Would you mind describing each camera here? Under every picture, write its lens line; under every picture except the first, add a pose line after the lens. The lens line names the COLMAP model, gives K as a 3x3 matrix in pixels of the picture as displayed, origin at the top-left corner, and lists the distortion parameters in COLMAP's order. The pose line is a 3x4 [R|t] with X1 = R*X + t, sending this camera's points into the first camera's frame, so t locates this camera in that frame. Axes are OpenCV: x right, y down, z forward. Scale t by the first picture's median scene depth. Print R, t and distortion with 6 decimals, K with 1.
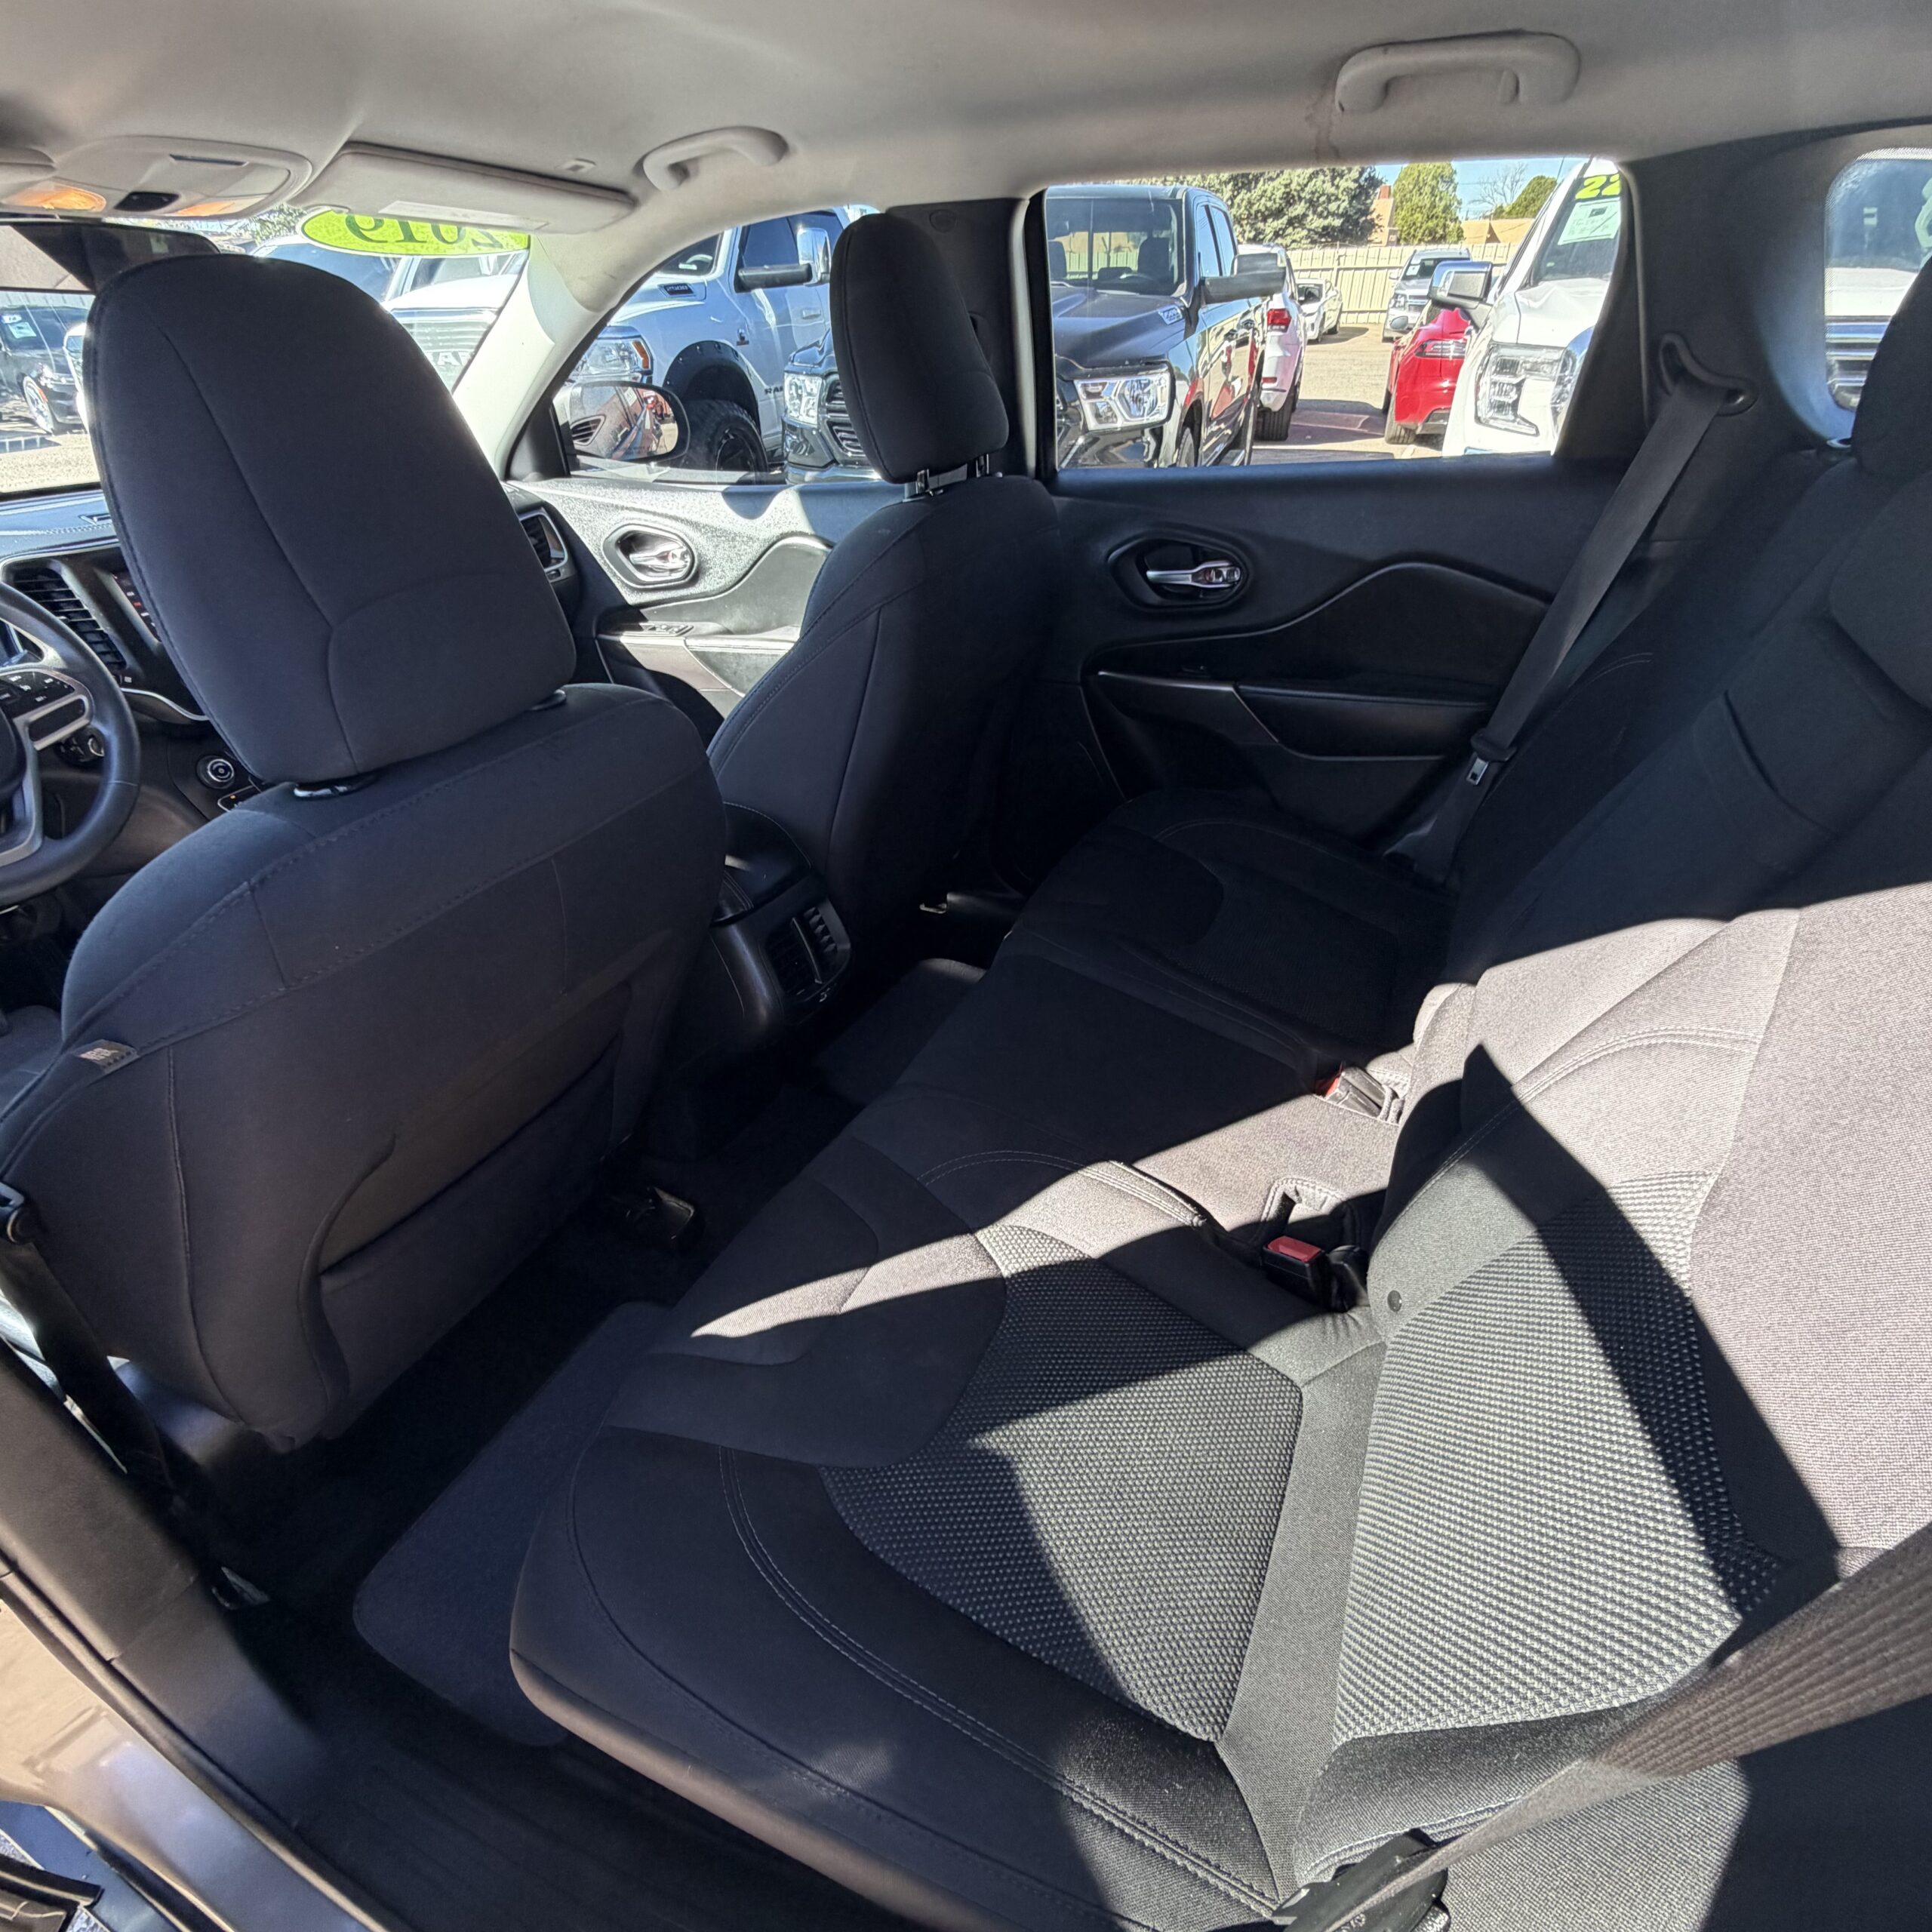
lens RADIAL K [[1030.6, 0, 978.6], [0, 1030.6, 970.7], [0, 0, 1]] dist [0.007006, -0.006602]
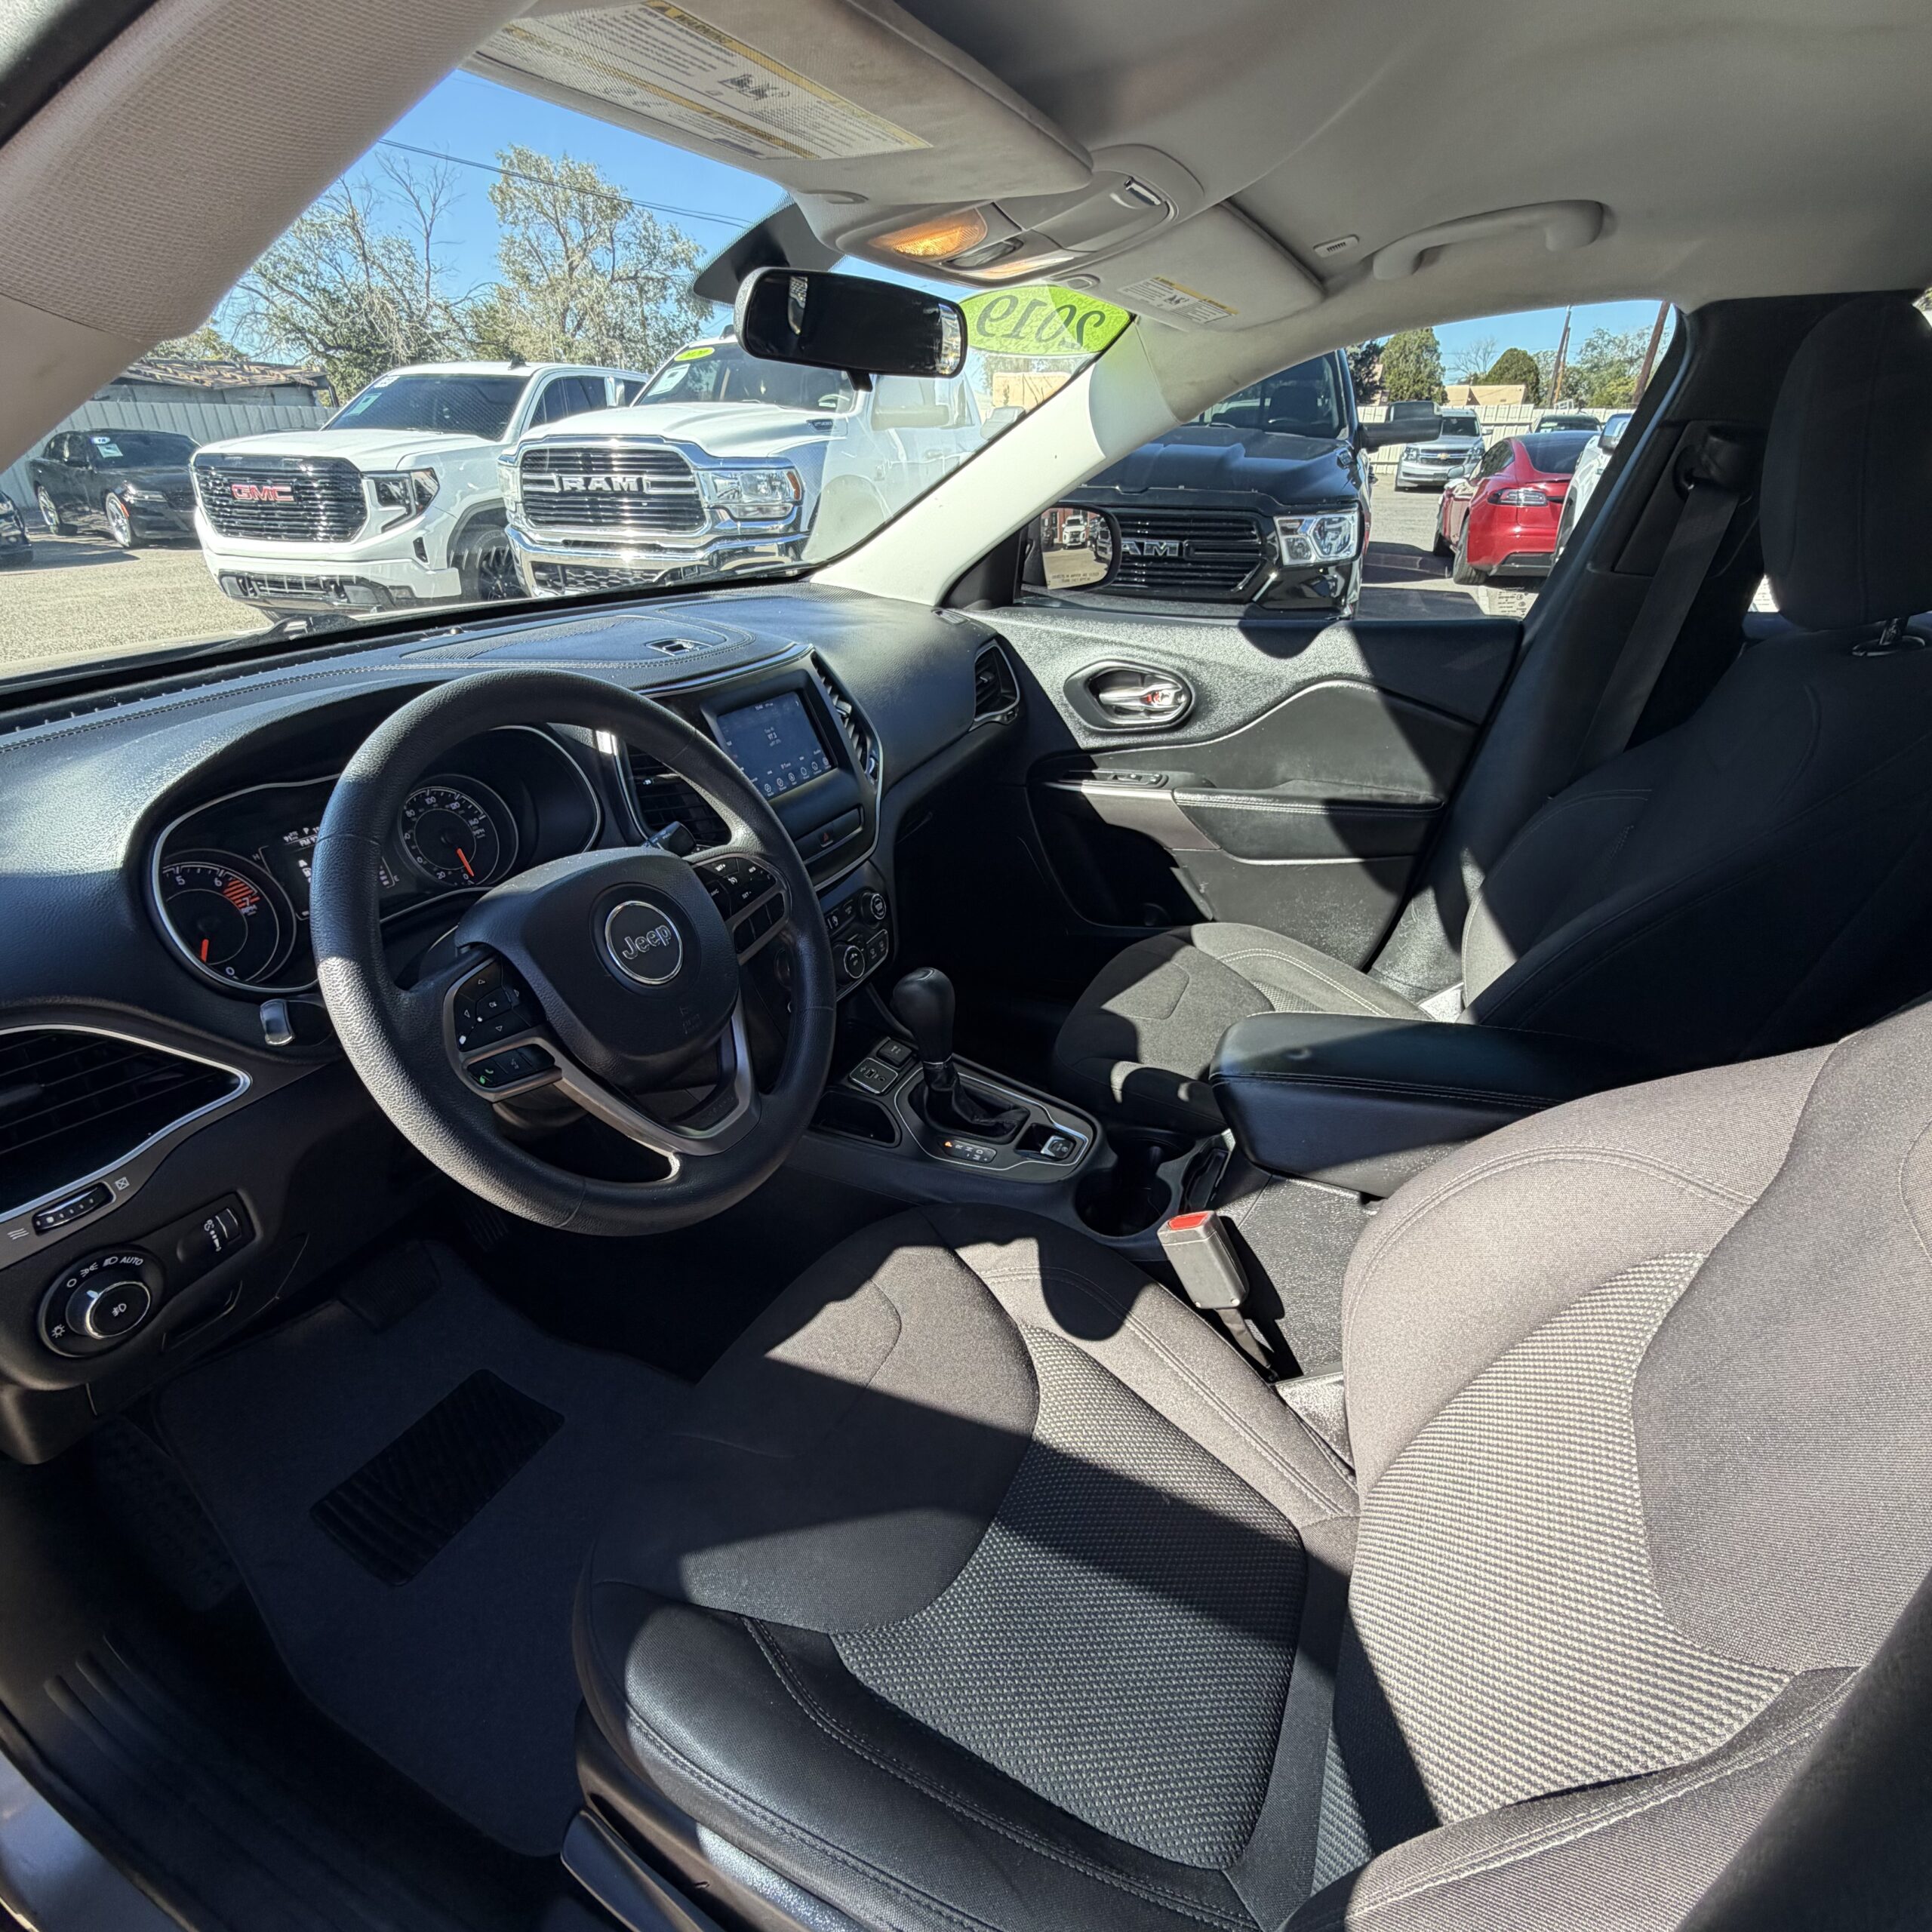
lens RADIAL K [[1030.6, 0, 960.4], [0, 1030.6, 962.5], [0, 0, 1]] dist [0.007006, -0.006602]
pose [[0.999826, 0.017266, 0.007093, -0.172694], [-0.016356, 0.993474, -0.112882, -0.031358], [-0.008995, 0.112747, 0.993583, 0.066319]]
